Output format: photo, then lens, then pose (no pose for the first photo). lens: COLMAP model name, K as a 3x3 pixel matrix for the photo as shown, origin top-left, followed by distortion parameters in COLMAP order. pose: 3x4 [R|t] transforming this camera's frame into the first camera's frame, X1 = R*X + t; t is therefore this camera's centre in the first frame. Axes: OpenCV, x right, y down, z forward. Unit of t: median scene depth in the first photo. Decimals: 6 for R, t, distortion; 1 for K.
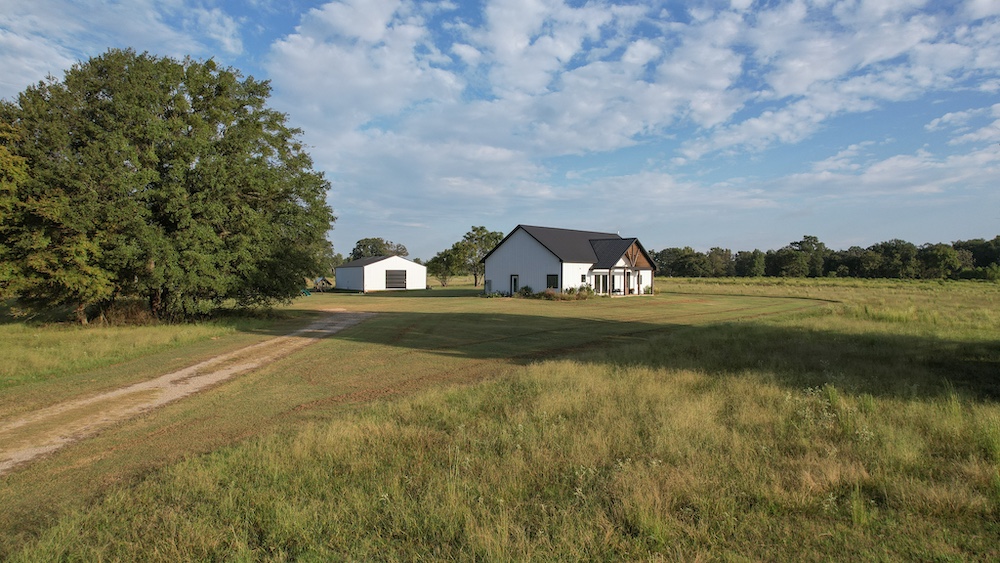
lens RADIAL K [[631.7, 0, 486.5], [0, 631.7, 277.8], [0, 0, 1]] dist [-0.002848, -0.000533]
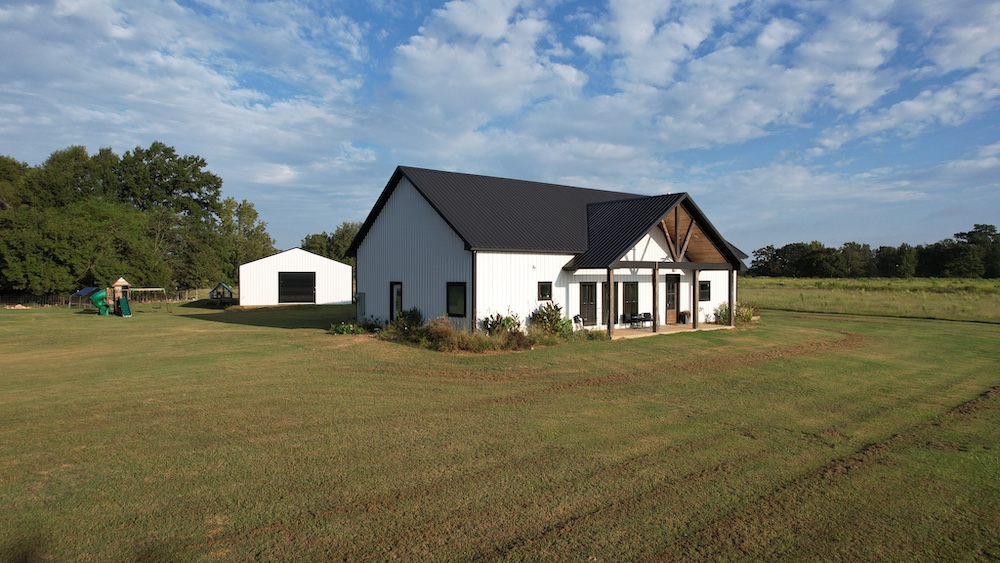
lens RADIAL K [[630.4, 0, 525.9], [0, 630.4, 280.7], [0, 0, 1]] dist [0.002764, 0.002122]
pose [[0.992524, -0.002765, -0.122022, 0.178960], [0.003265, 0.999987, 0.003901, -0.006981], [0.122010, -0.004270, 0.992520, 0.562765]]
